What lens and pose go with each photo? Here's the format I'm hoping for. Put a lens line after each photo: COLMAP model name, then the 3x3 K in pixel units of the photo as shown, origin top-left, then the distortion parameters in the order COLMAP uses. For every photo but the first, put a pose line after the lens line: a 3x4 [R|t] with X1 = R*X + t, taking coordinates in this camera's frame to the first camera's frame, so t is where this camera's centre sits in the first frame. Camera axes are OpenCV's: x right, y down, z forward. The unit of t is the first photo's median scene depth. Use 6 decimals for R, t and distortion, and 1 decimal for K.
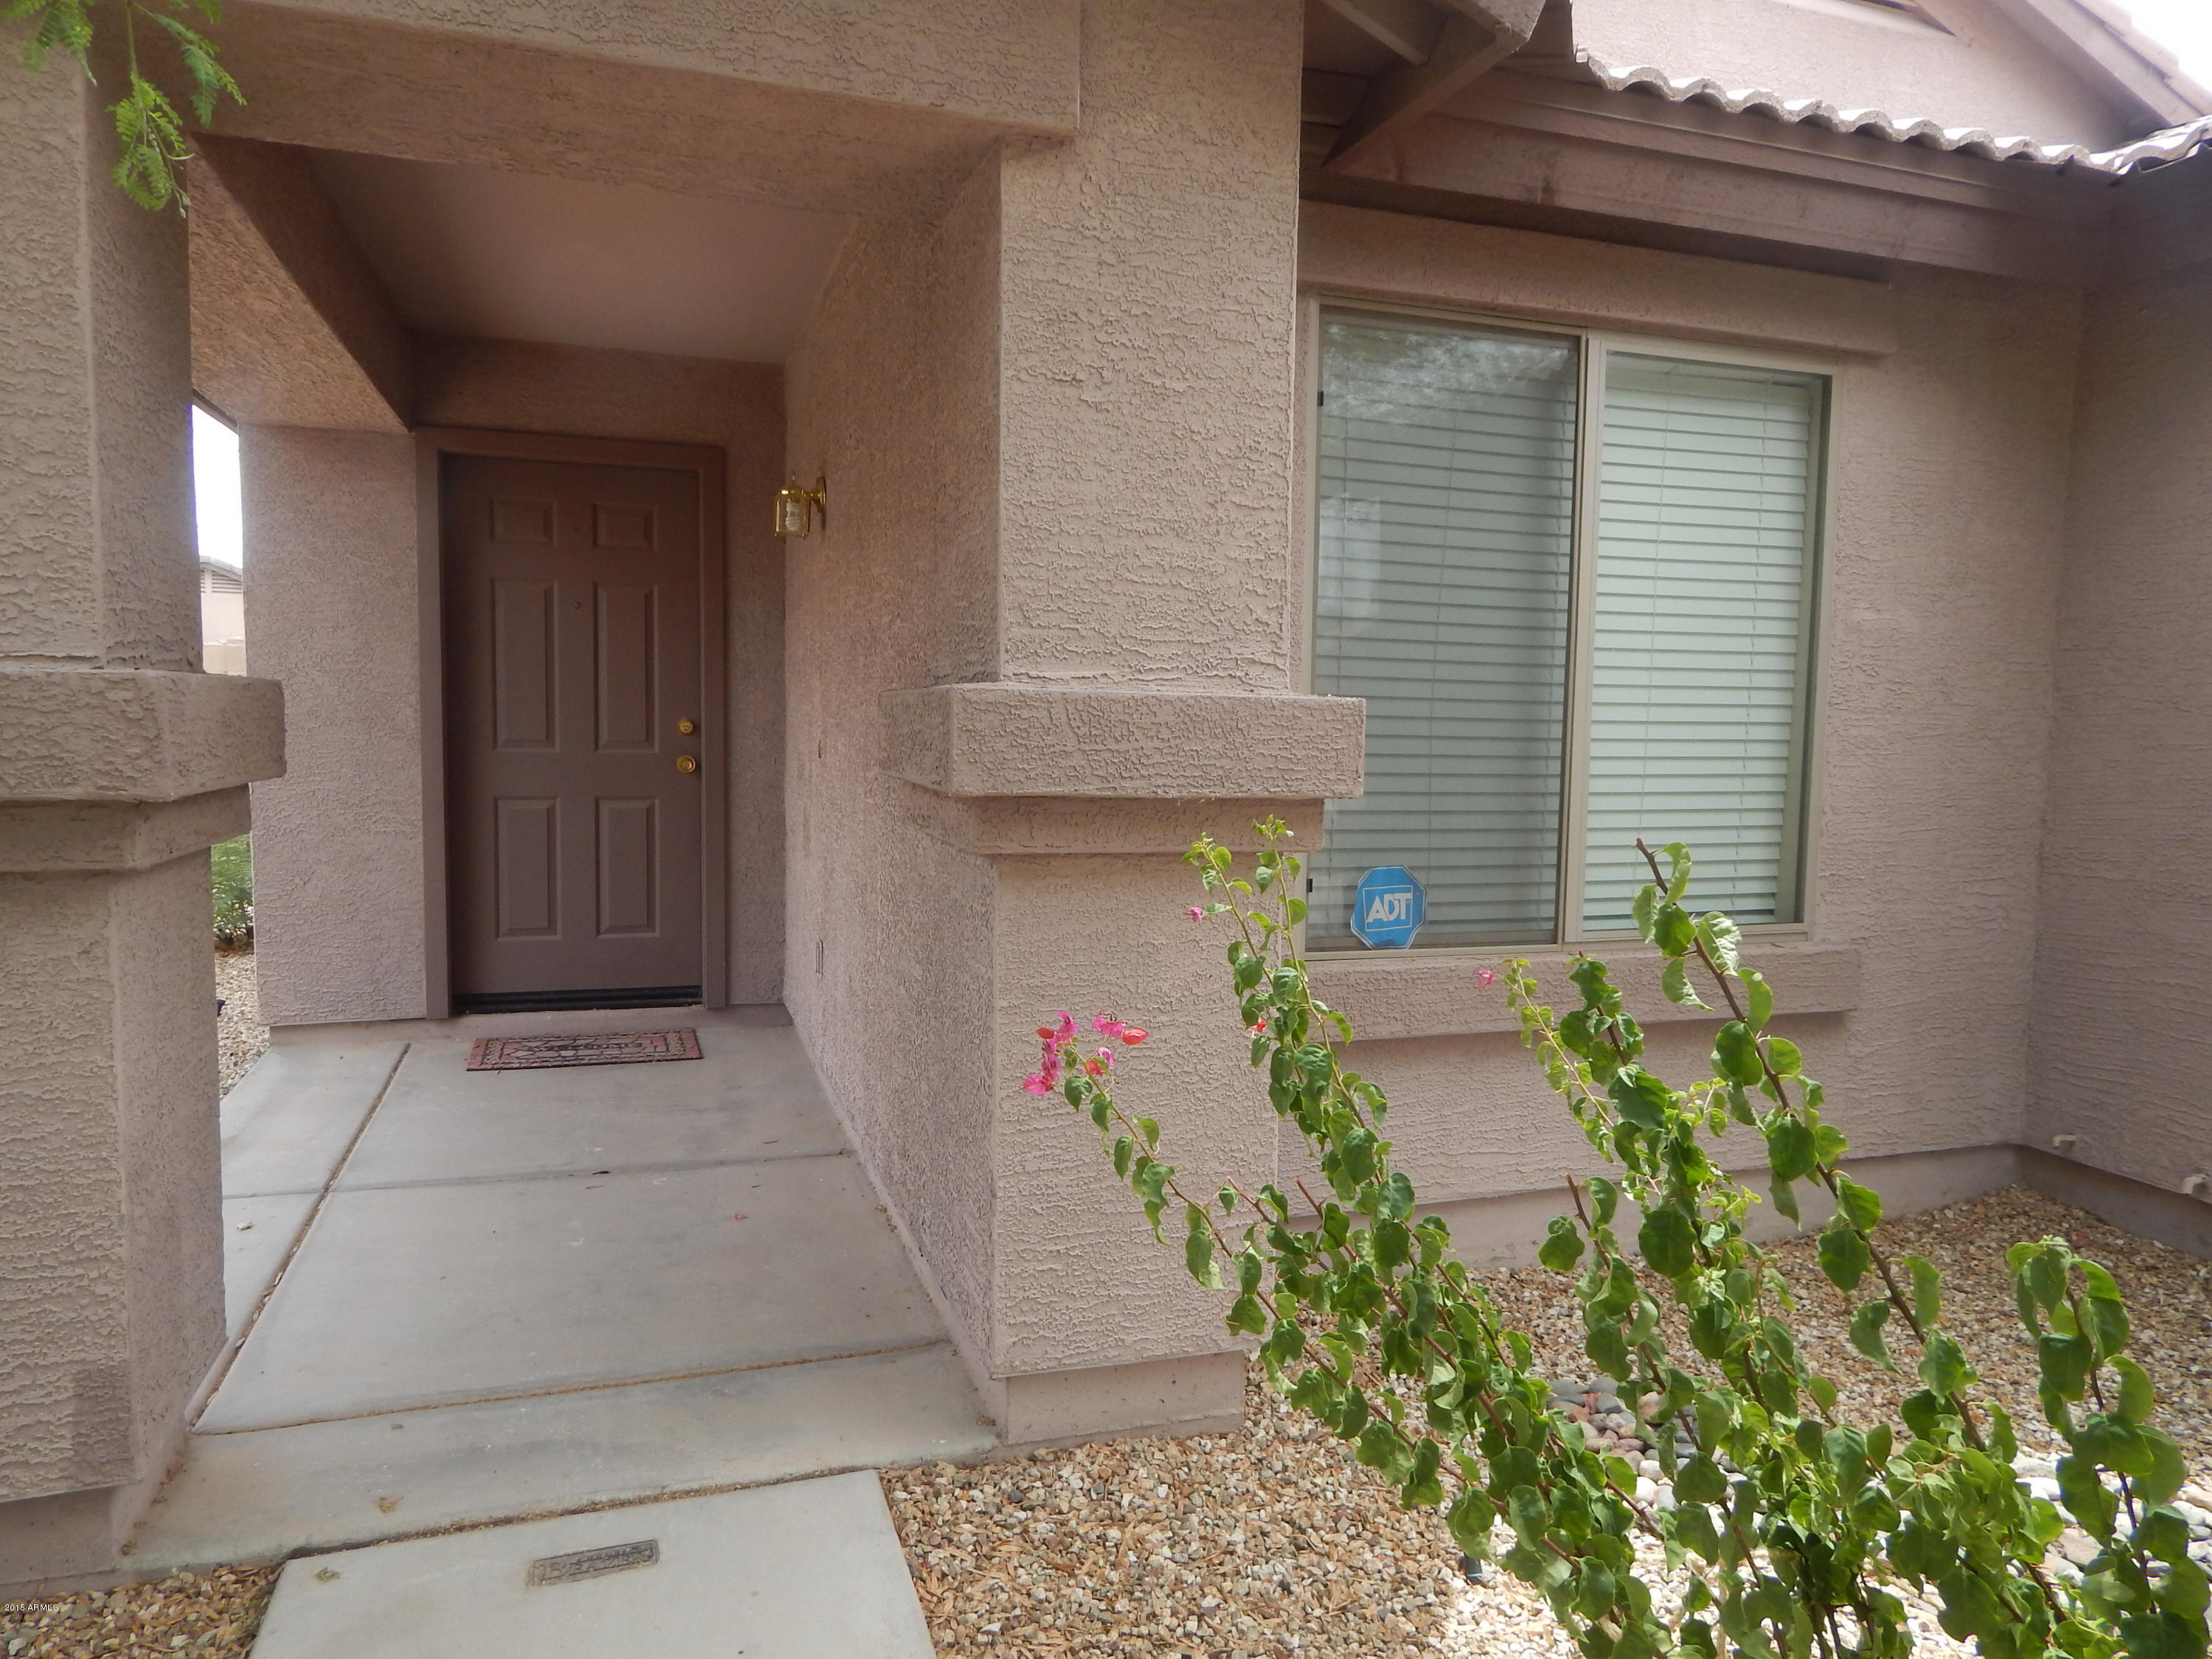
lens RADIAL K [[1460.5, 0, 1106.6], [0, 1460.5, 830.2], [0, 0, 1]] dist [0.007549, -0.007431]
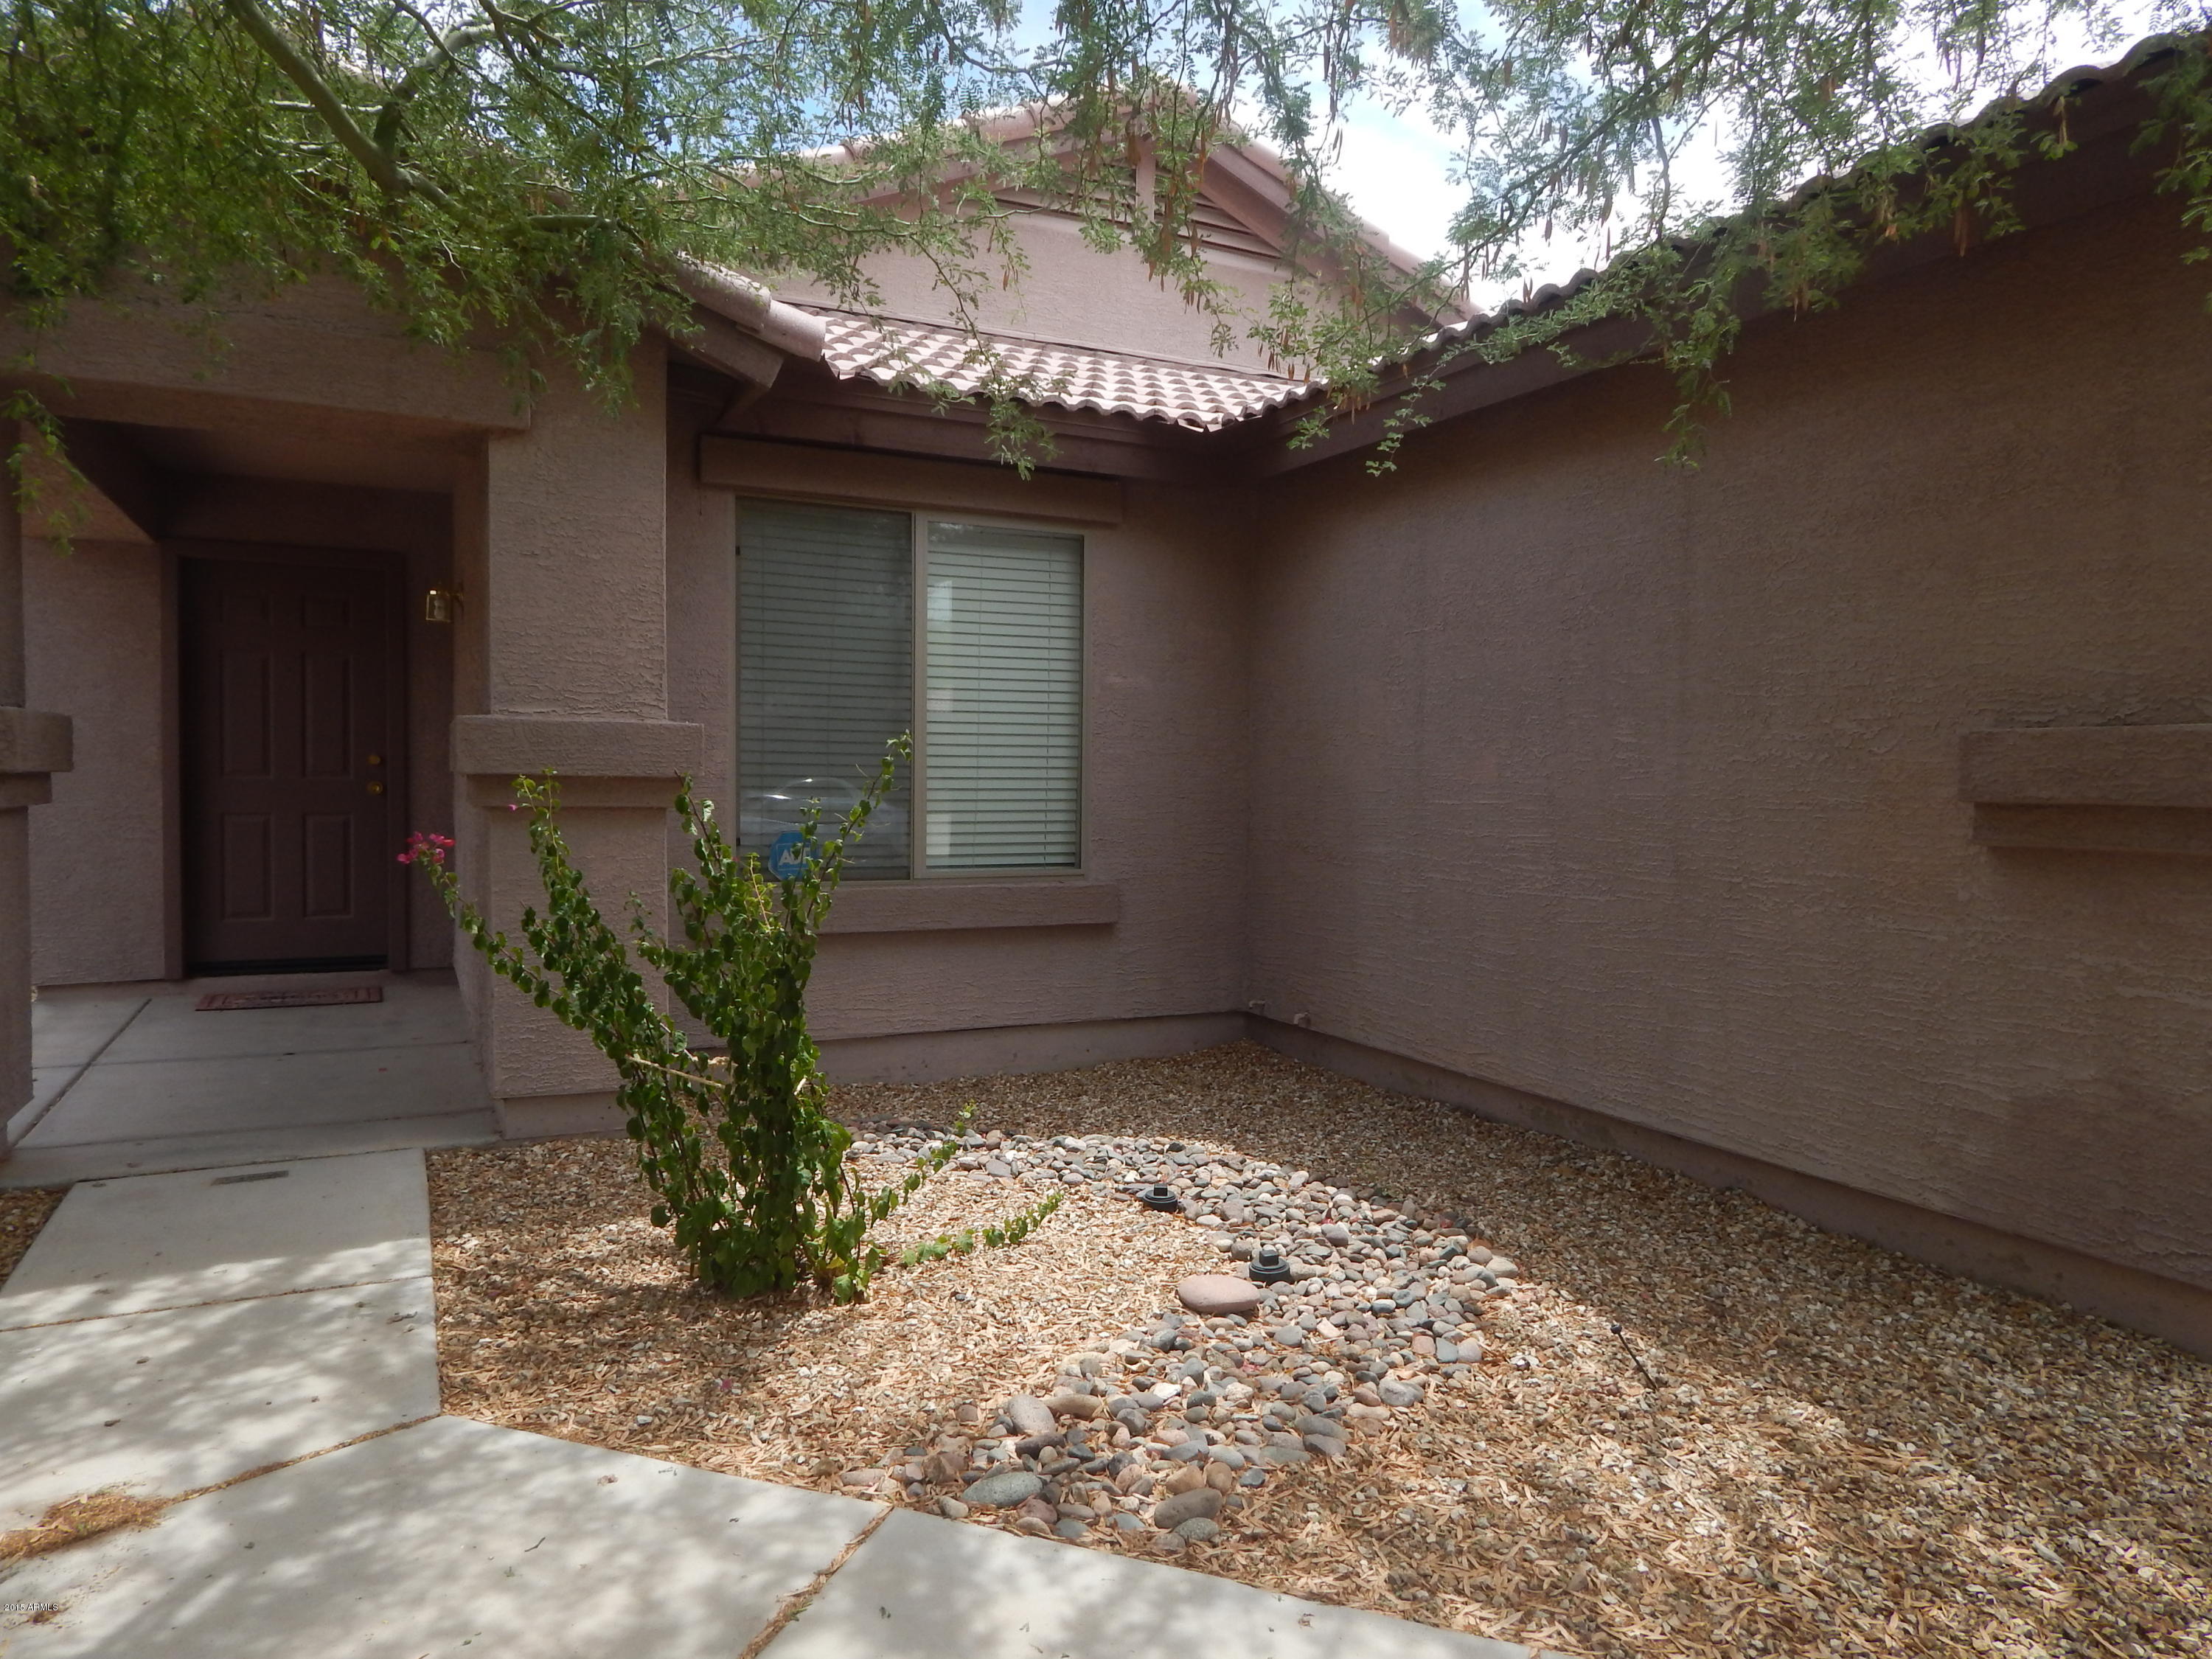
lens RADIAL K [[1460.5, 0, 1107.0], [0, 1460.5, 825.6], [0, 0, 1]] dist [0.007549, -0.007431]
pose [[0.991320, -0.011503, 0.130964, 0.392358], [0.017287, 0.998921, -0.043109, 0.114535], [-0.130327, 0.044999, 0.990449, -0.805920]]
